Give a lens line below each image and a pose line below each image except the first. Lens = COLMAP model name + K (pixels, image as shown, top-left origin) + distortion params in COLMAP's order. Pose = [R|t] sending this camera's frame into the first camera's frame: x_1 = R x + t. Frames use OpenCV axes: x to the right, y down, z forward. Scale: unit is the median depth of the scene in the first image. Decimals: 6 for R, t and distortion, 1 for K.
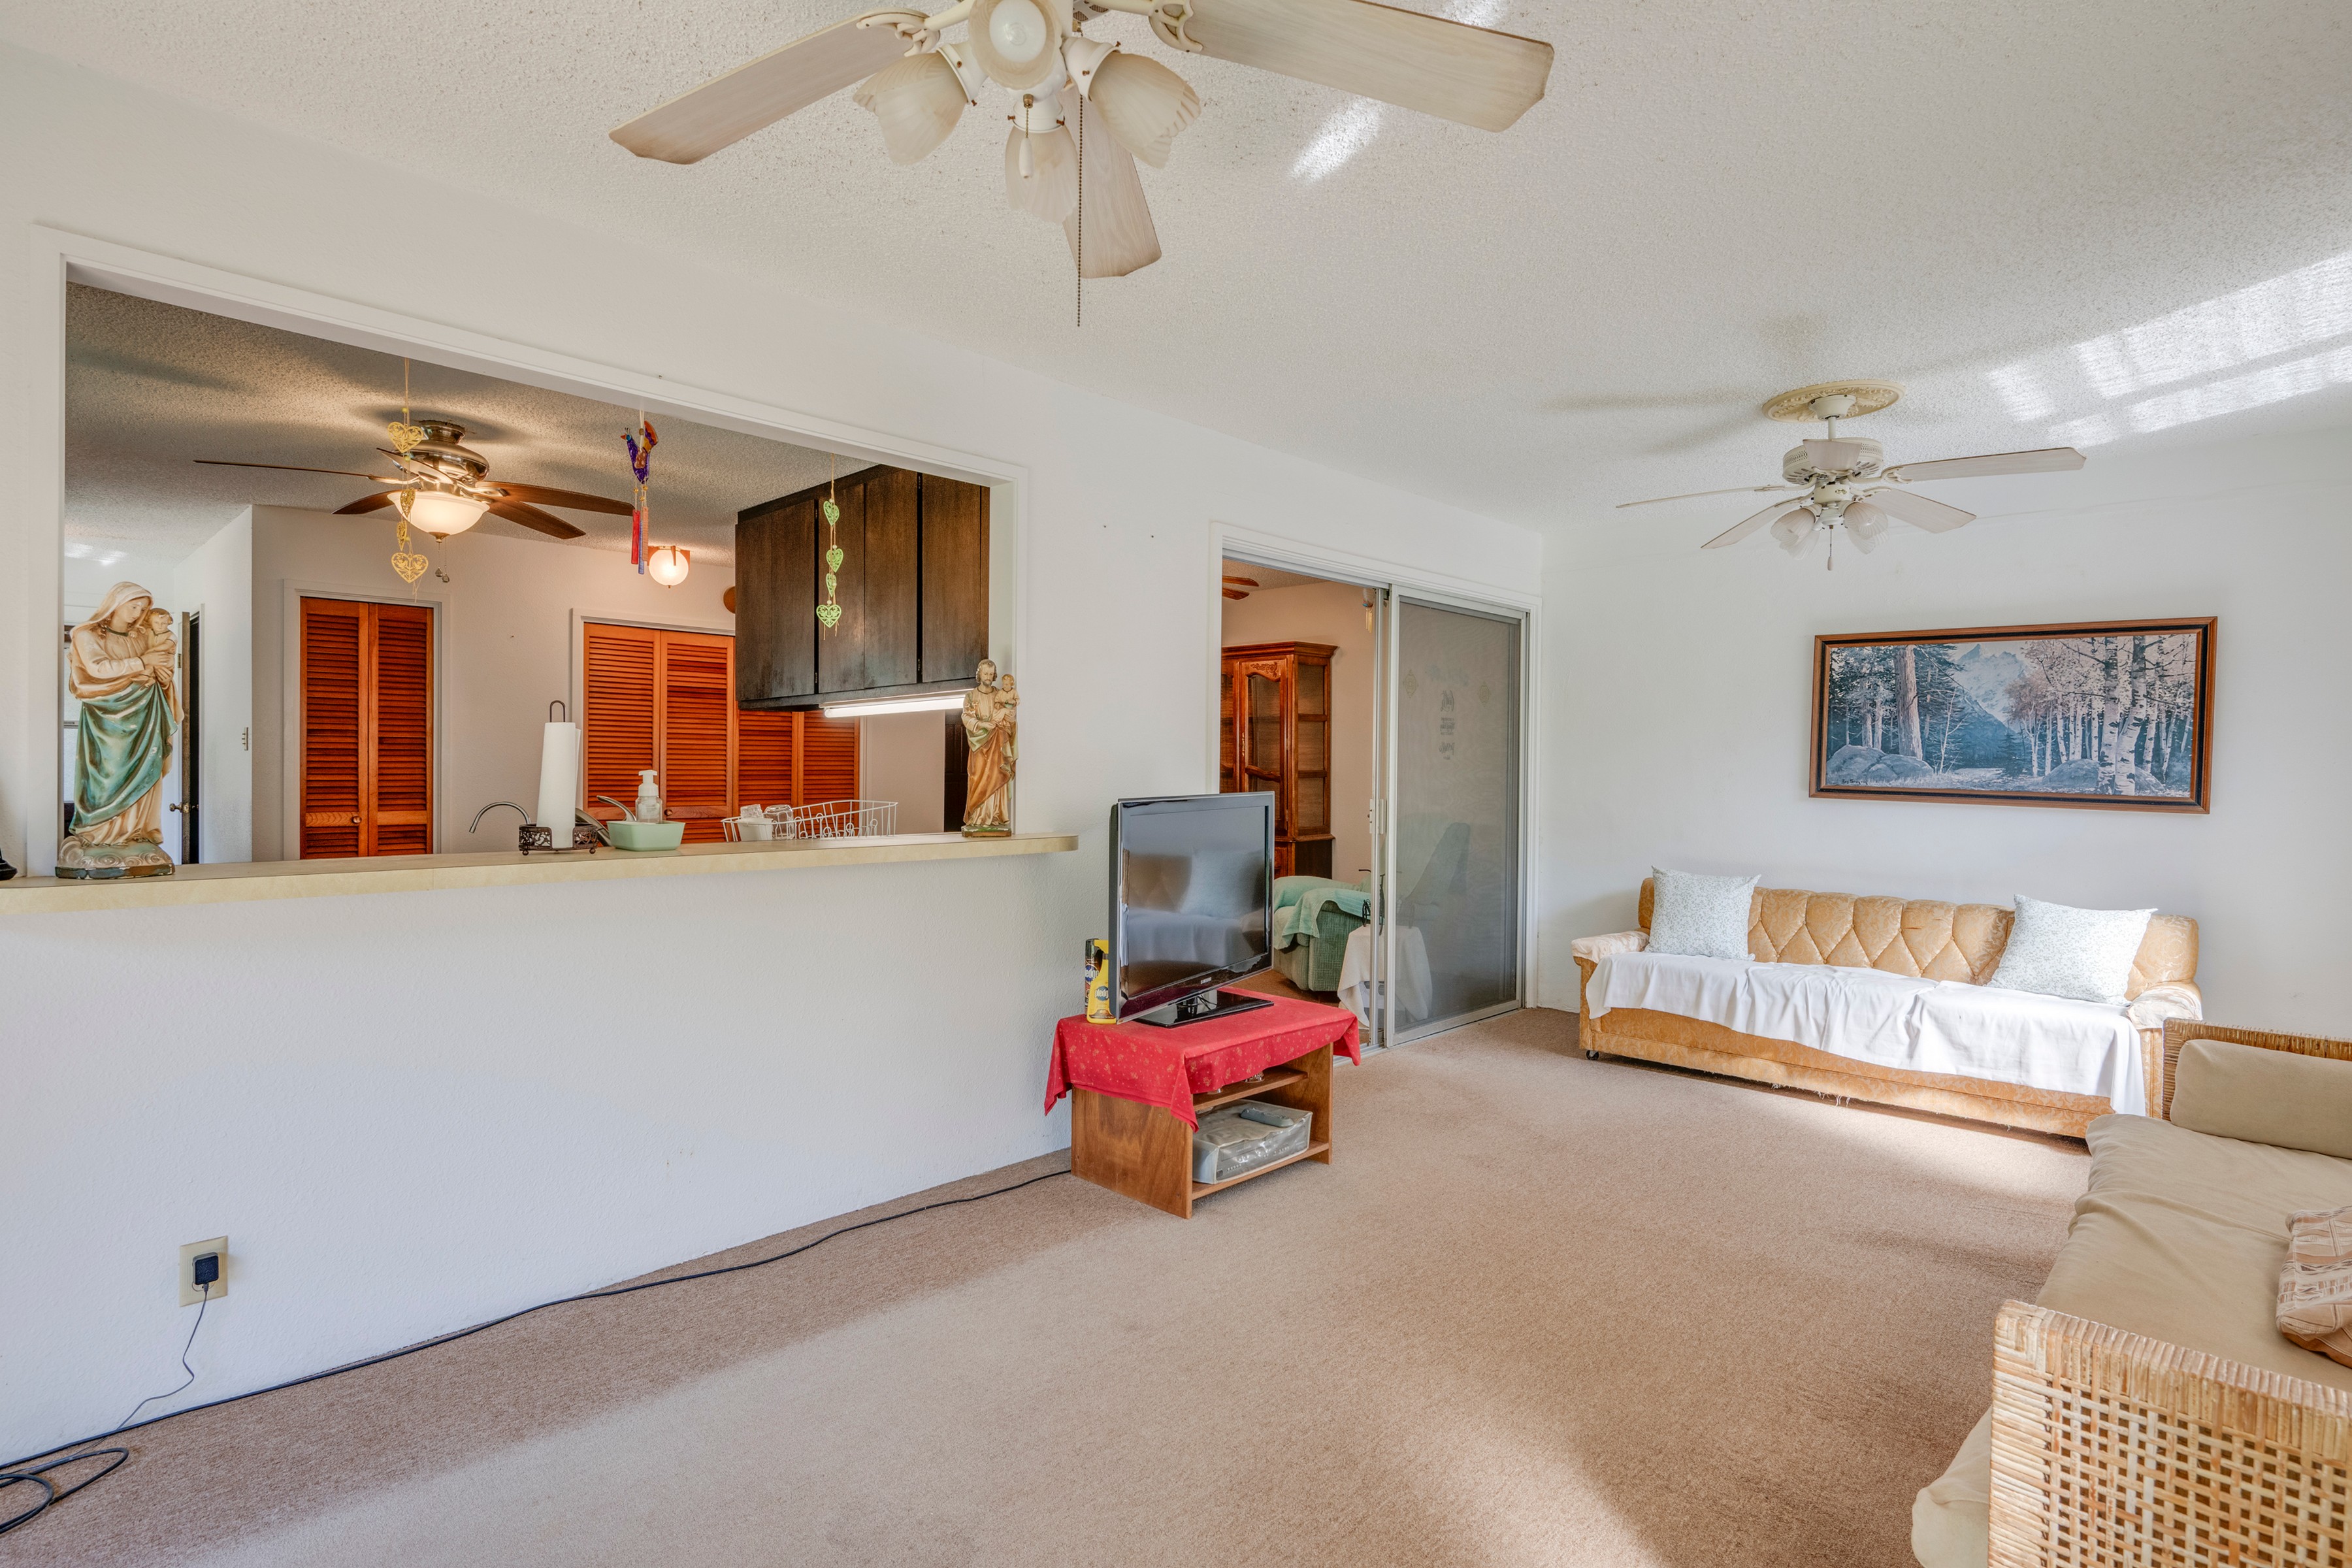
lens RADIAL K [[1131.8, 0, 1150.9], [0, 1131.8, 781.8], [0, 0, 1]] dist [0.007139, -0.000027]
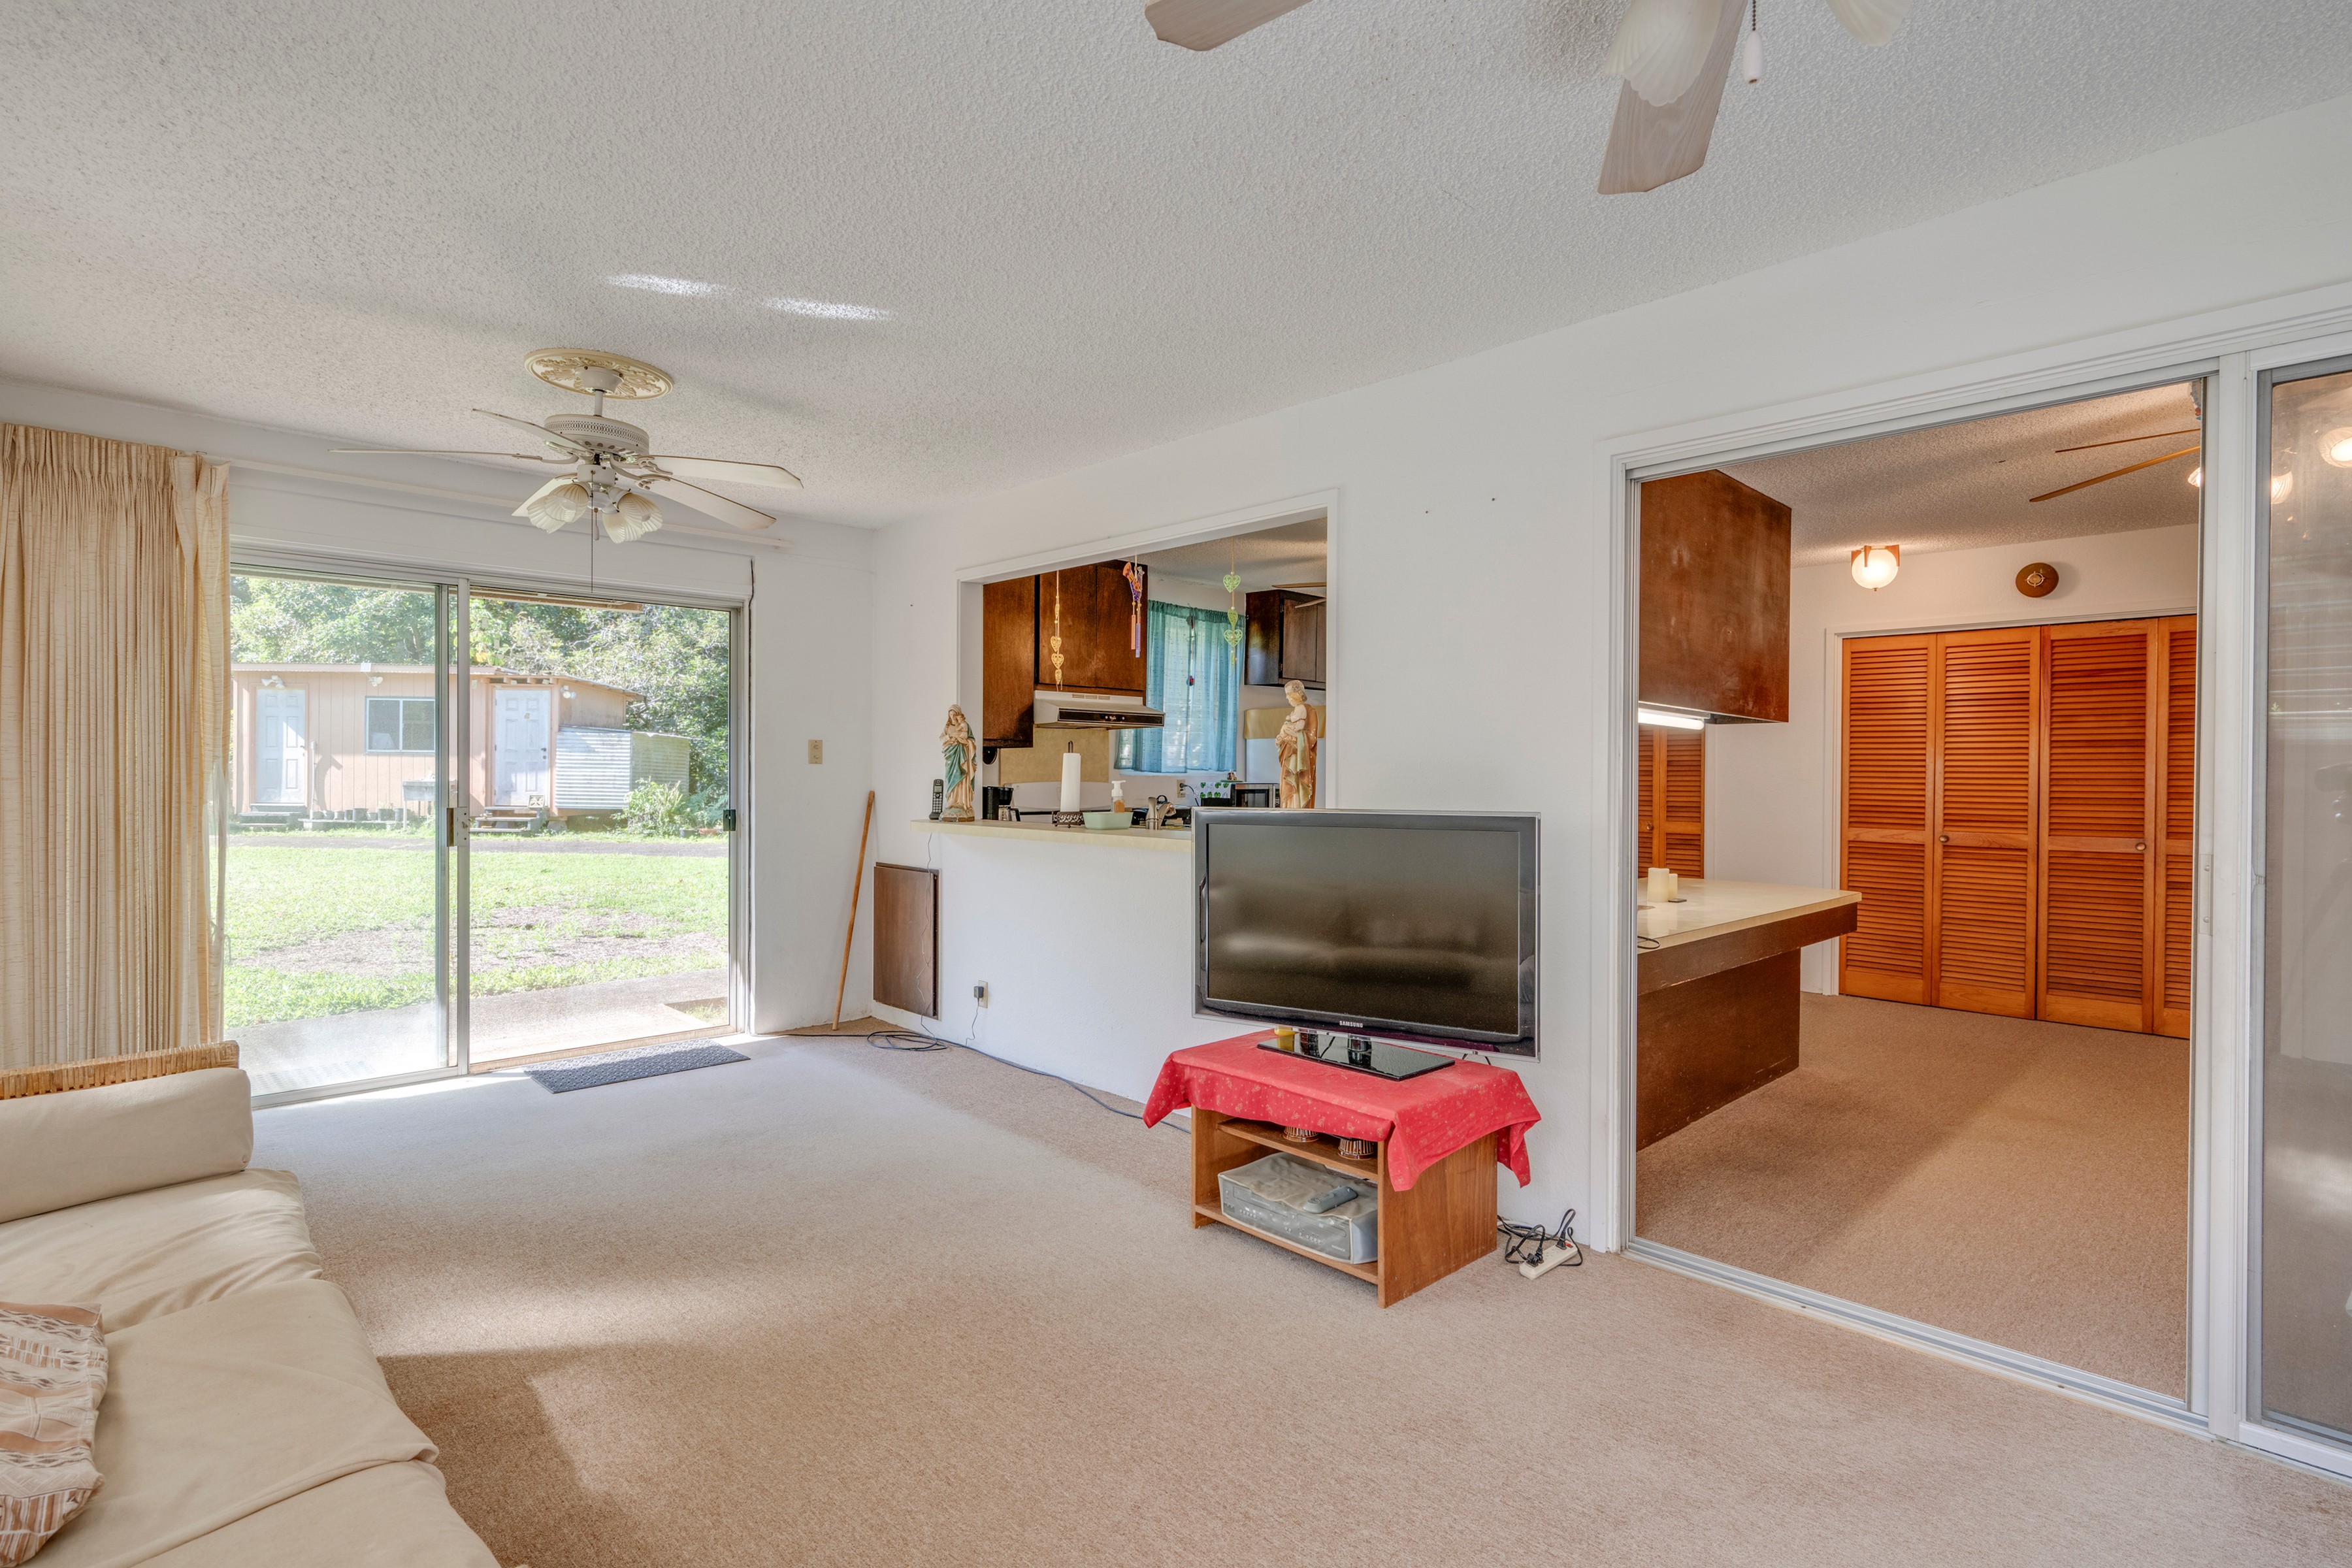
lens RADIAL K [[1131.8, 0, 1175.6], [0, 1131.8, 780.7], [0, 0, 1]] dist [0.007139, -0.000027]
pose [[-0.024776, -0.003310, -0.999688, 0.525285], [-0.022711, 0.999738, -0.002748, -0.002883], [0.999435, 0.022636, -0.024845, 0.512142]]
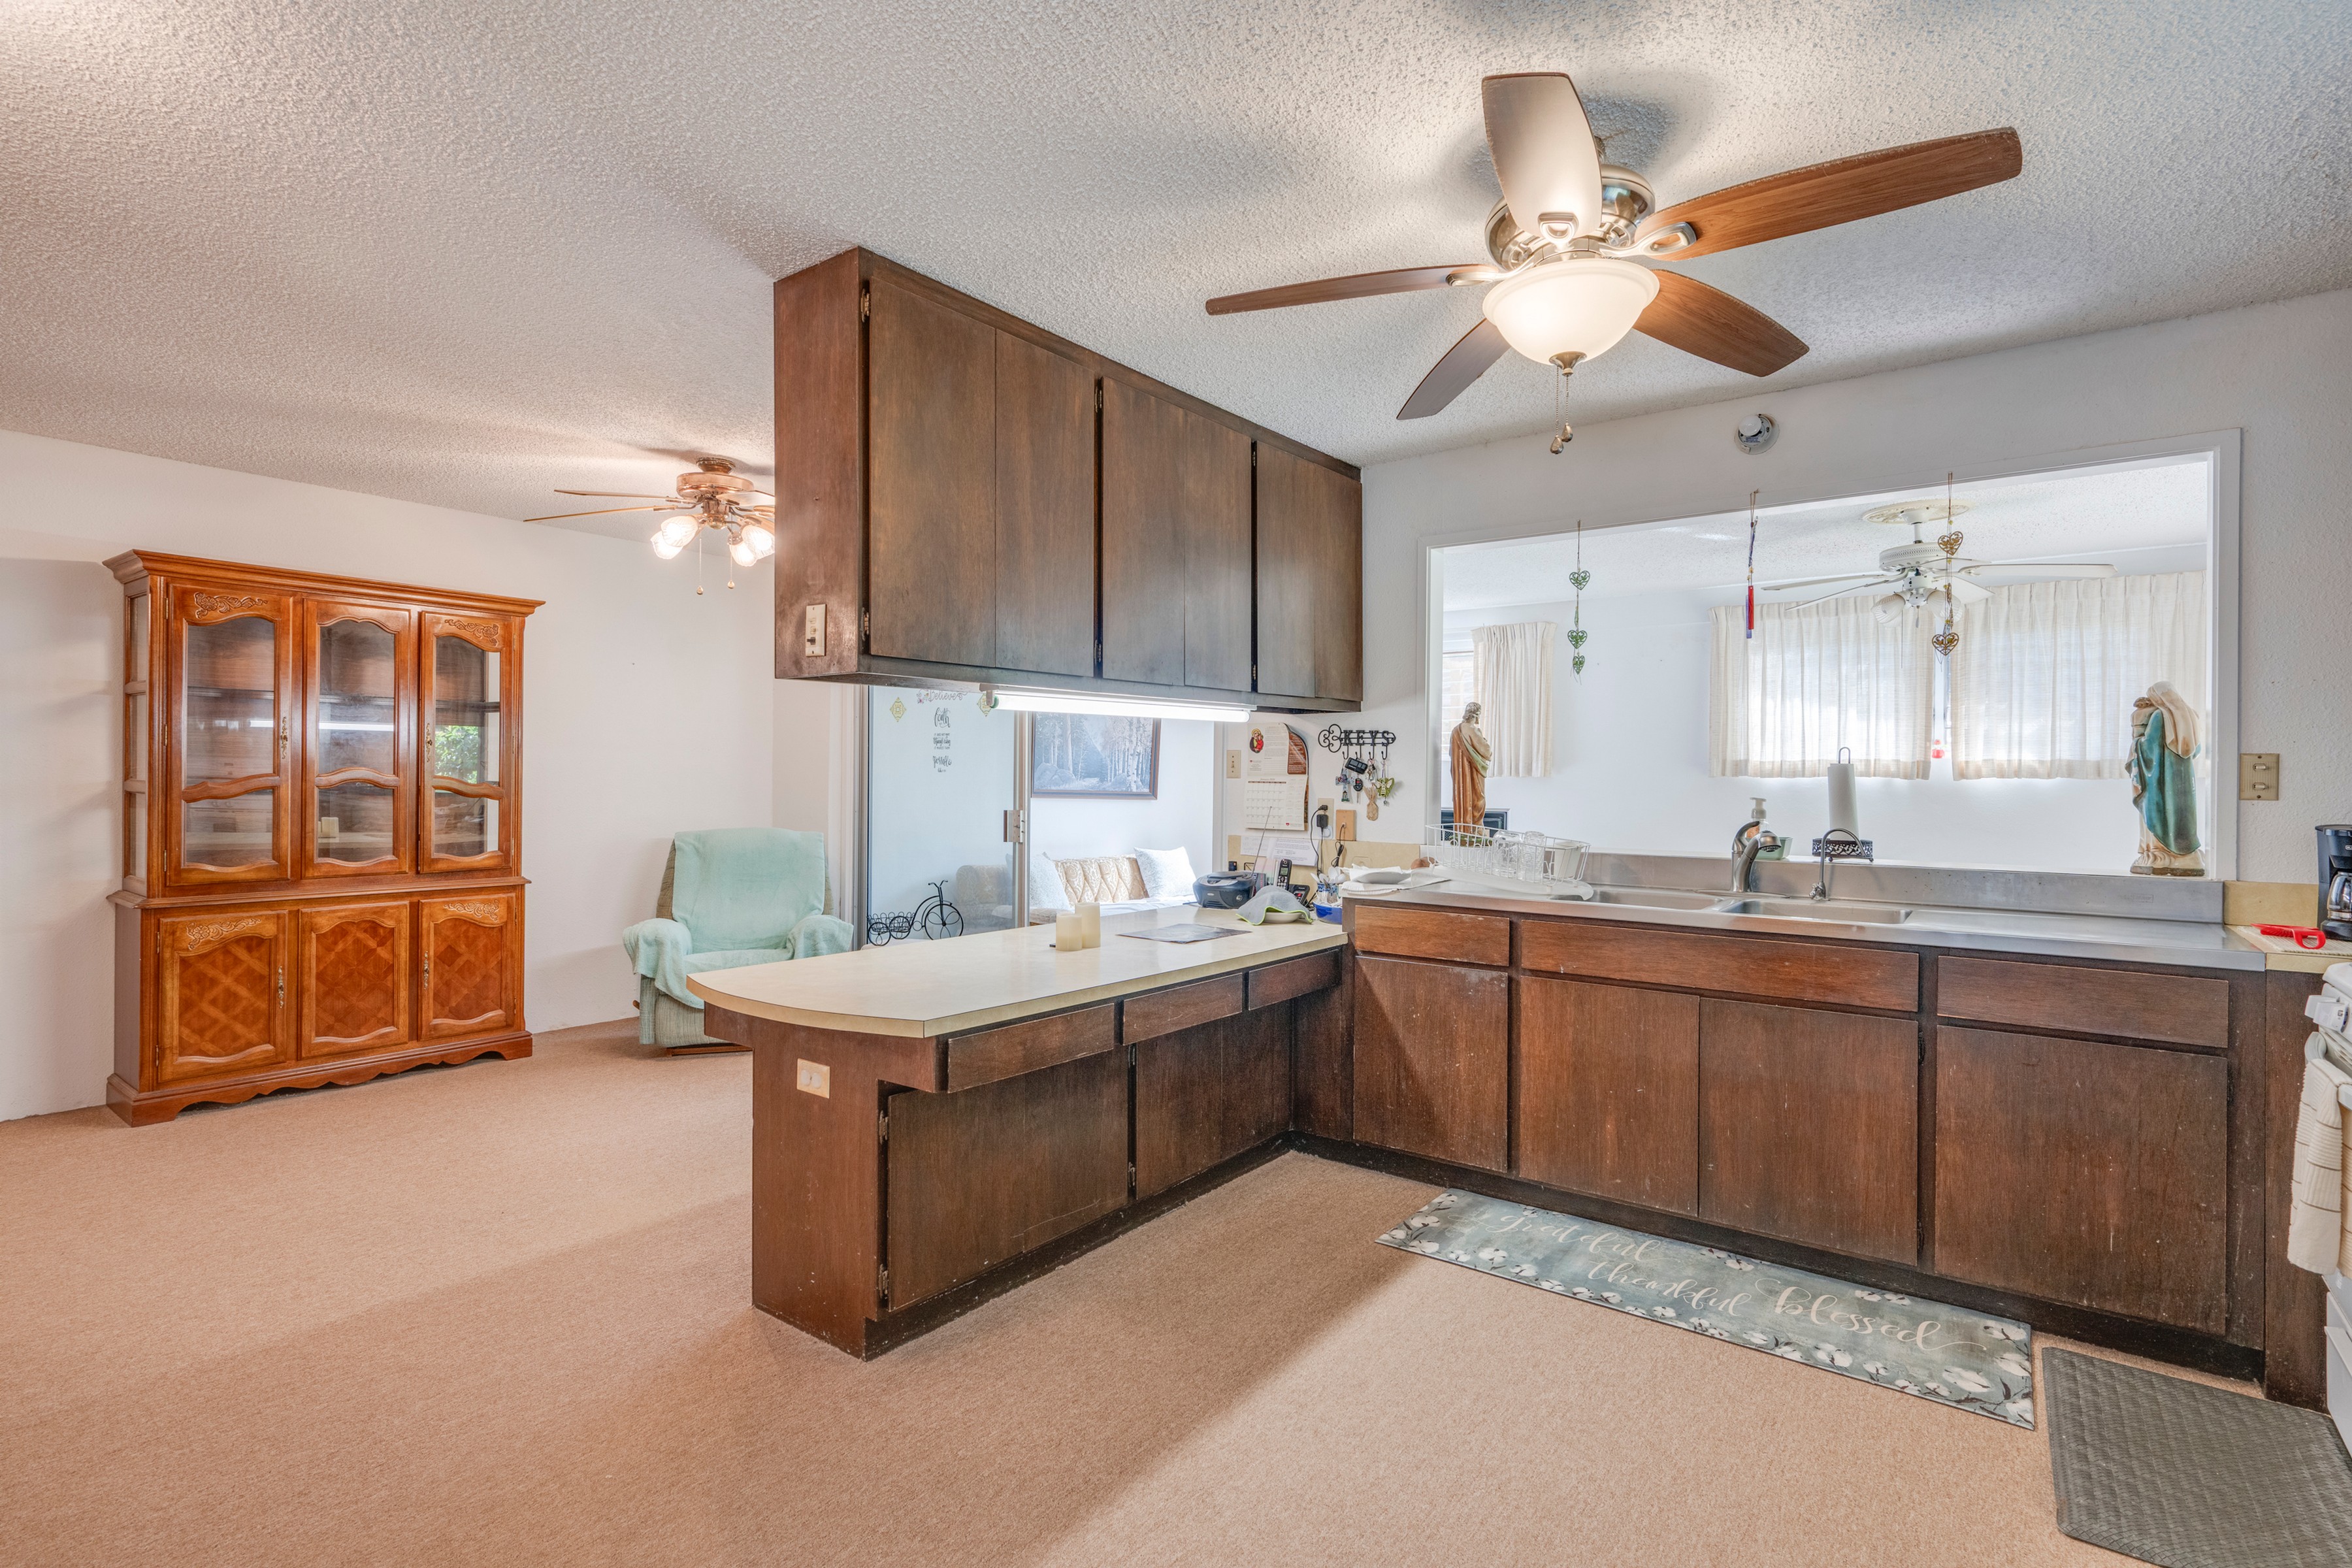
lens RADIAL K [[1131.8, 0, 1189.6], [0, 1131.8, 777.3], [0, 0, 1]] dist [0.007139, -0.000027]
pose [[-0.132175, -0.008873, 0.991187, -0.755720], [0.004616, 0.999944, 0.009567, -0.021981], [-0.991216, 0.005839, -0.132126, 0.828629]]
